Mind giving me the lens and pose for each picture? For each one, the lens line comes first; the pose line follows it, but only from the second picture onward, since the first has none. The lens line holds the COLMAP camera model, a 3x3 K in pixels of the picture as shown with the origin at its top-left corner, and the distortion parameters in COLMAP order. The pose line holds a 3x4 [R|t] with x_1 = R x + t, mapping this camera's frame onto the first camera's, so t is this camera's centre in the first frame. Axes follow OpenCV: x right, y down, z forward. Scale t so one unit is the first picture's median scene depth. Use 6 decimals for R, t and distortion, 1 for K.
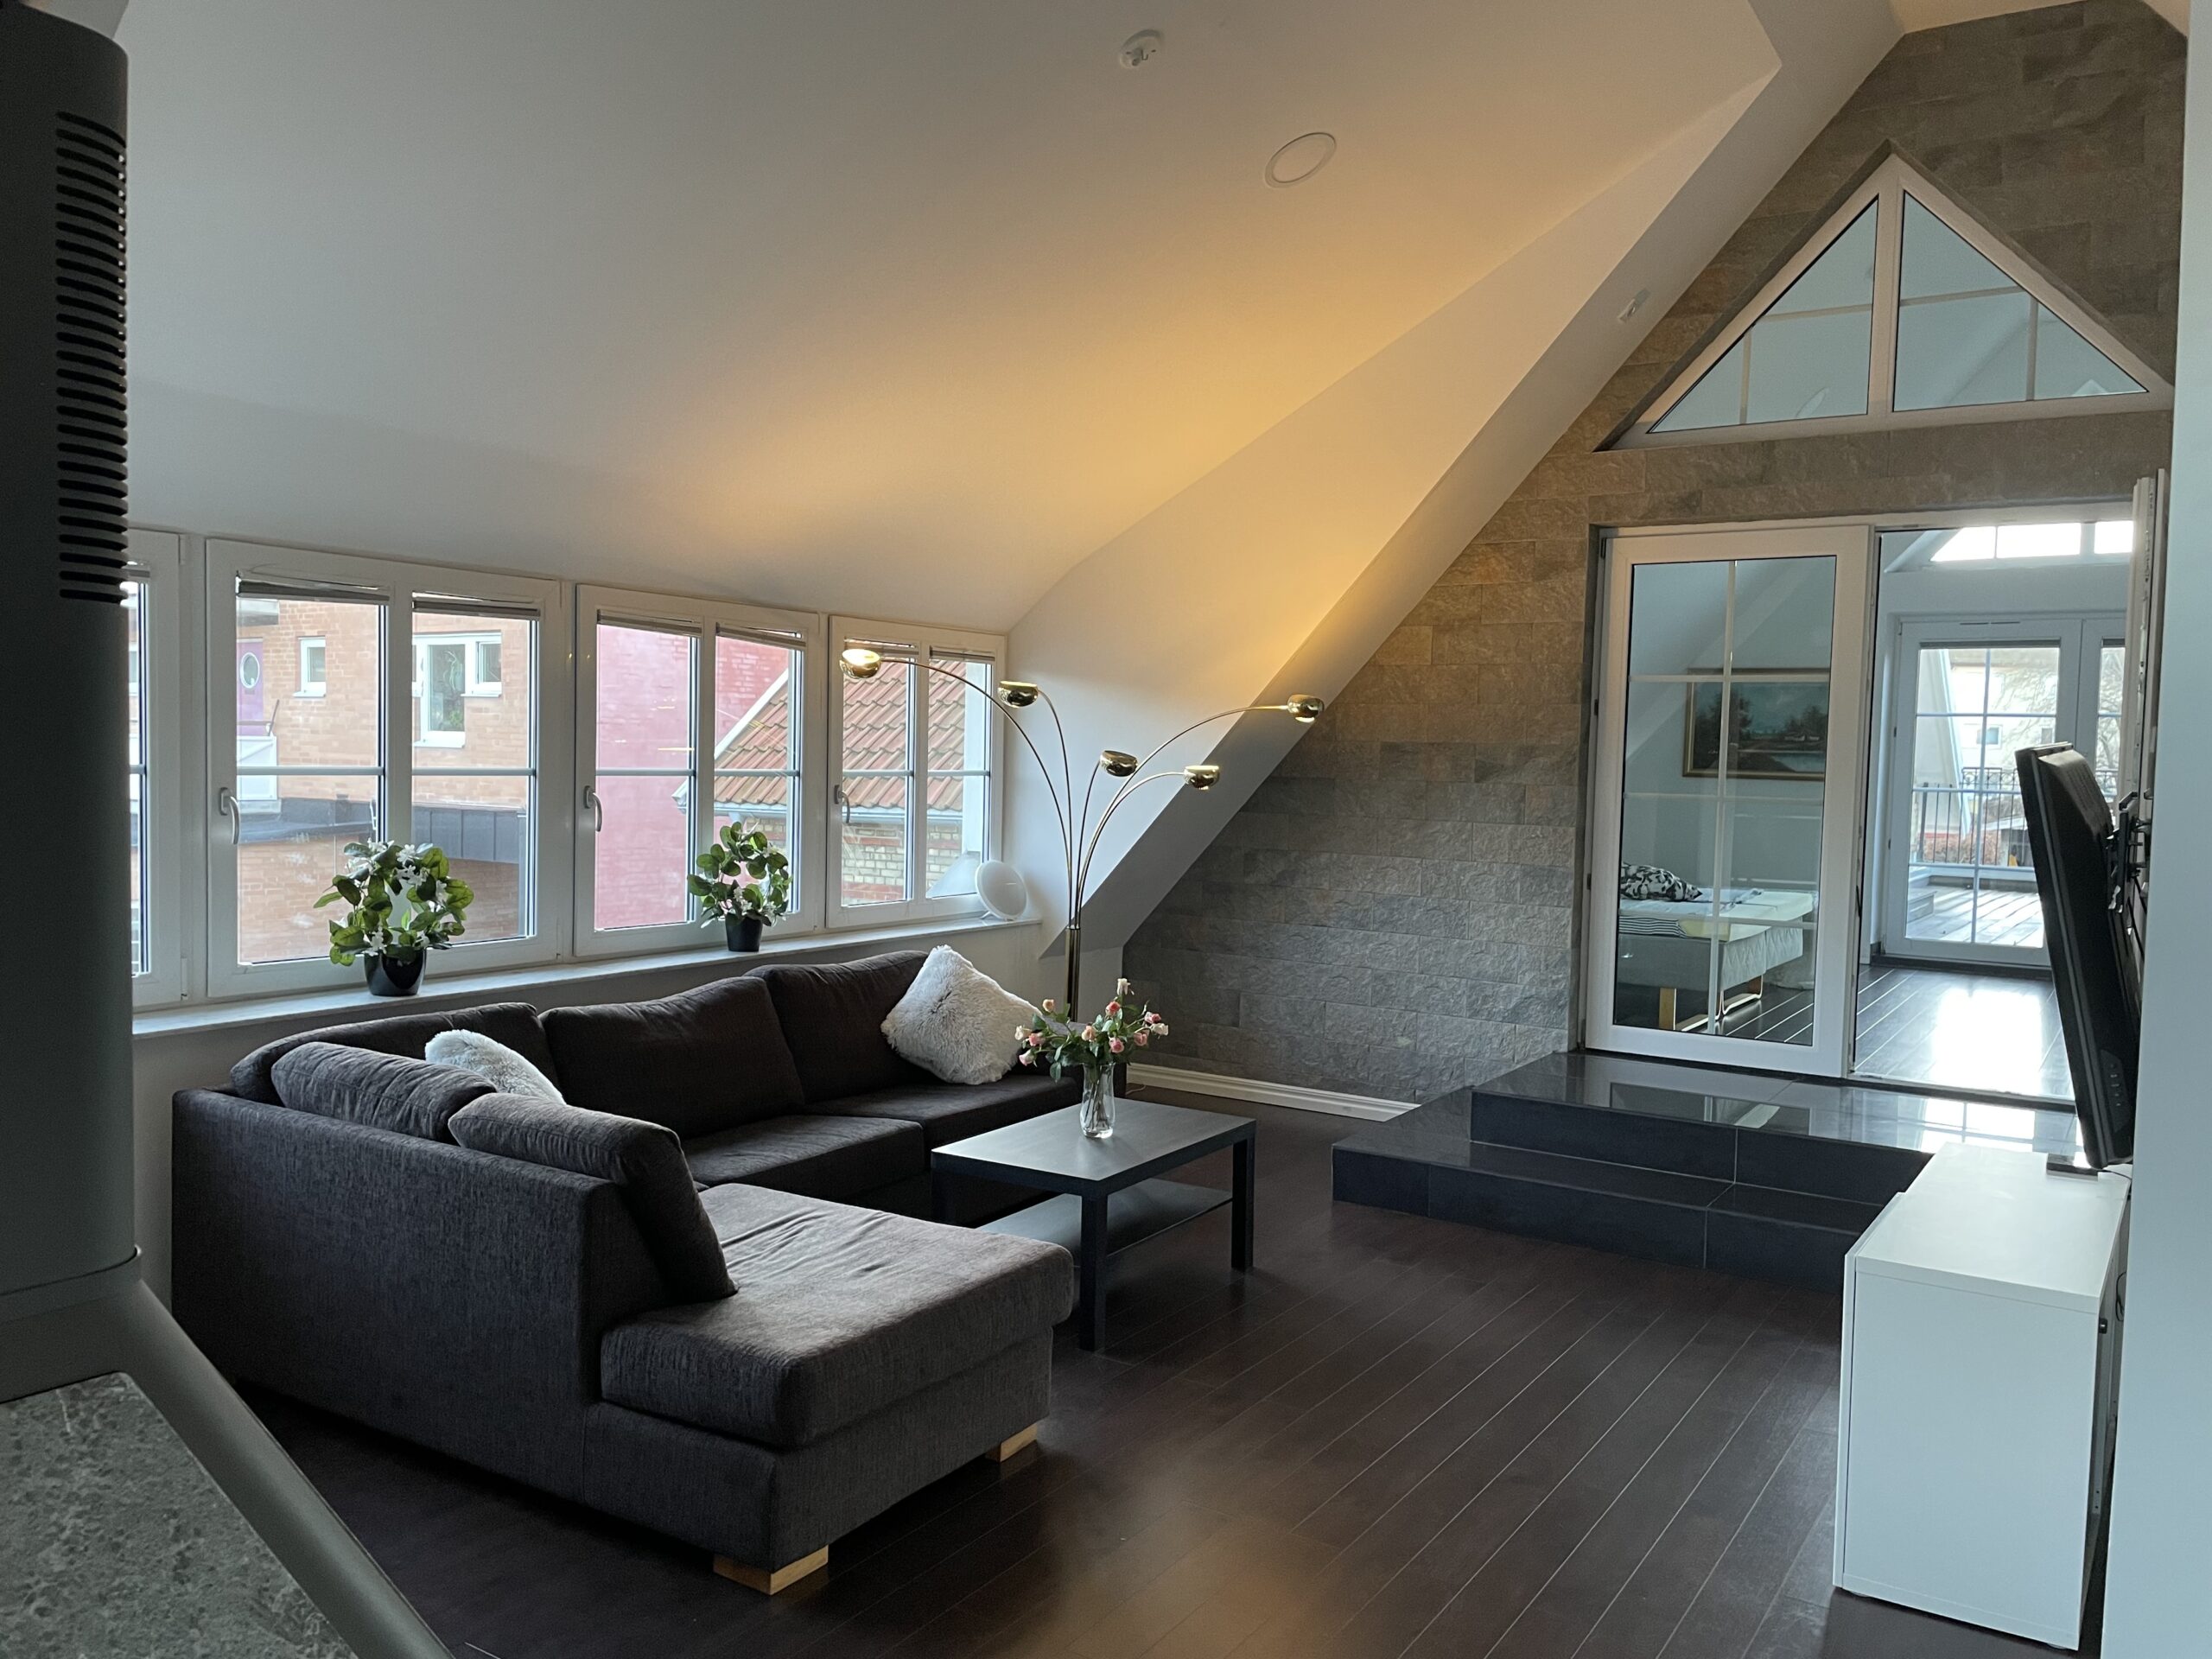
lens RADIAL K [[1668.4, 0, 1104.4], [0, 1668.4, 829.1], [0, 0, 1]] dist [0.058009, -0.086716]
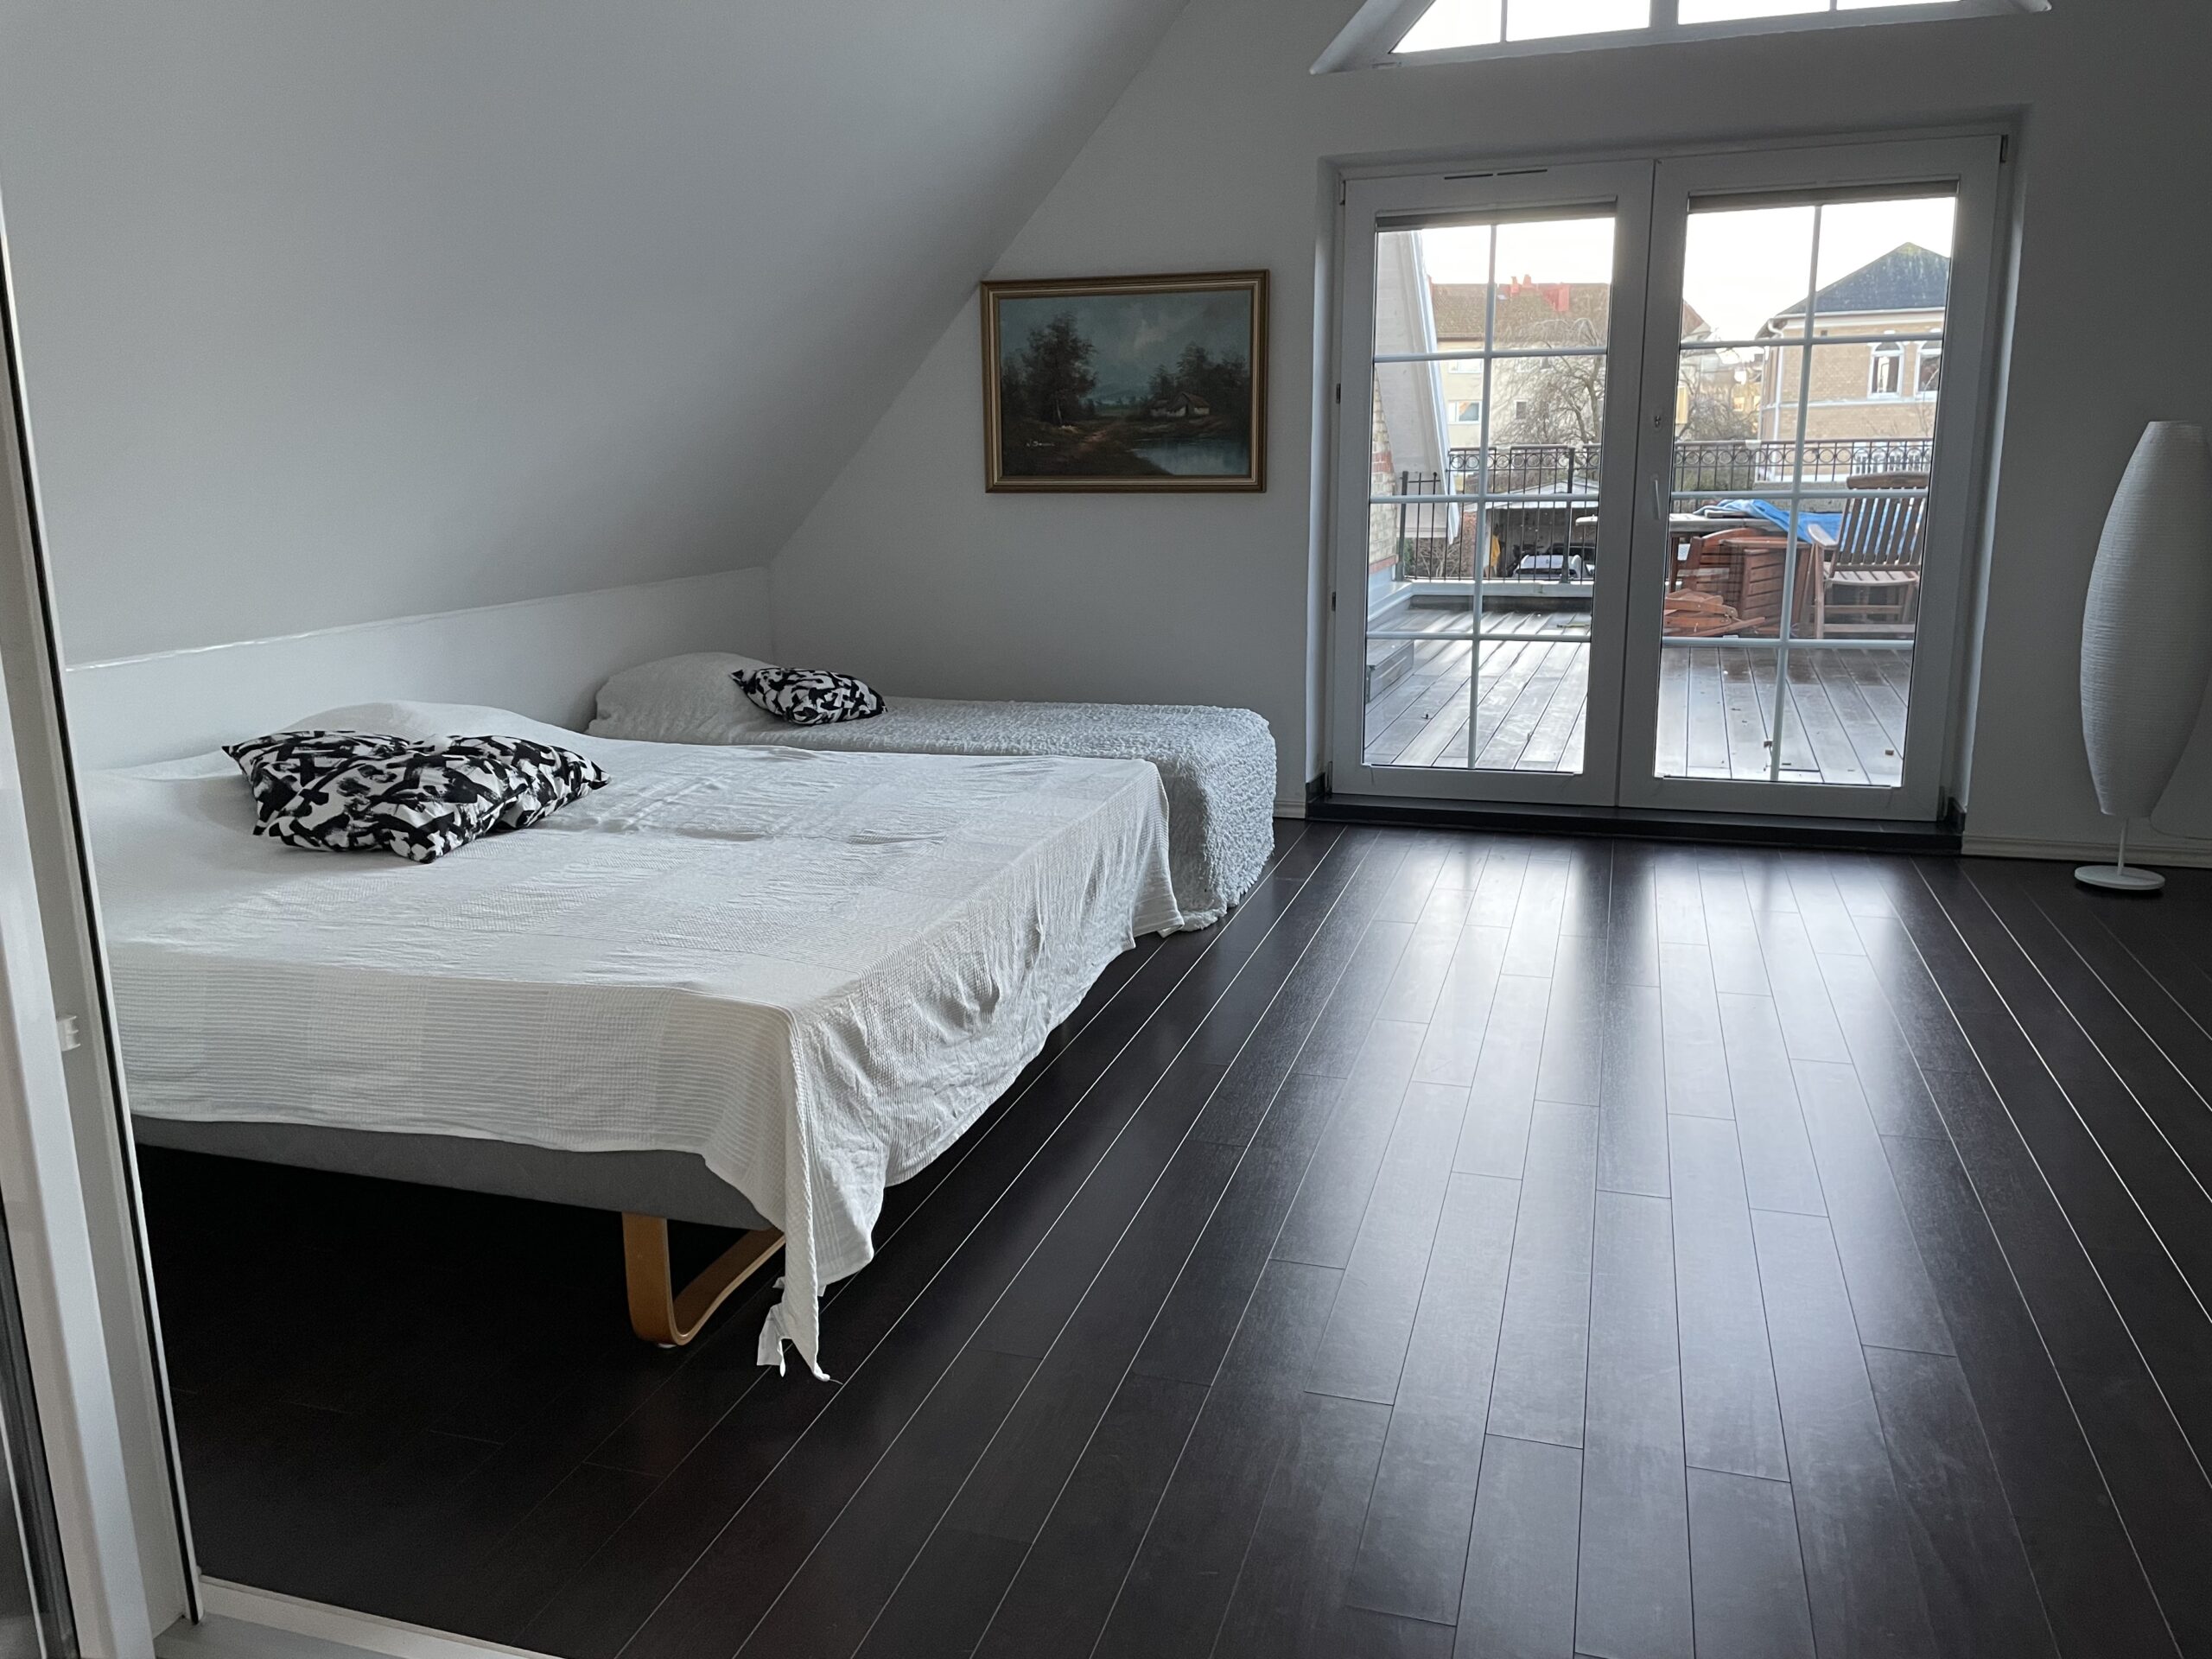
lens RADIAL K [[1668.4, 0, 1104.9], [0, 1668.4, 831.2], [0, 0, 1]] dist [0.058009, -0.086716]
pose [[0.962786, -0.100571, 0.250854, 0.246580], [0.052765, 0.980270, 0.190492, -0.026004], [-0.265063, -0.170167, 0.949097, 0.480697]]
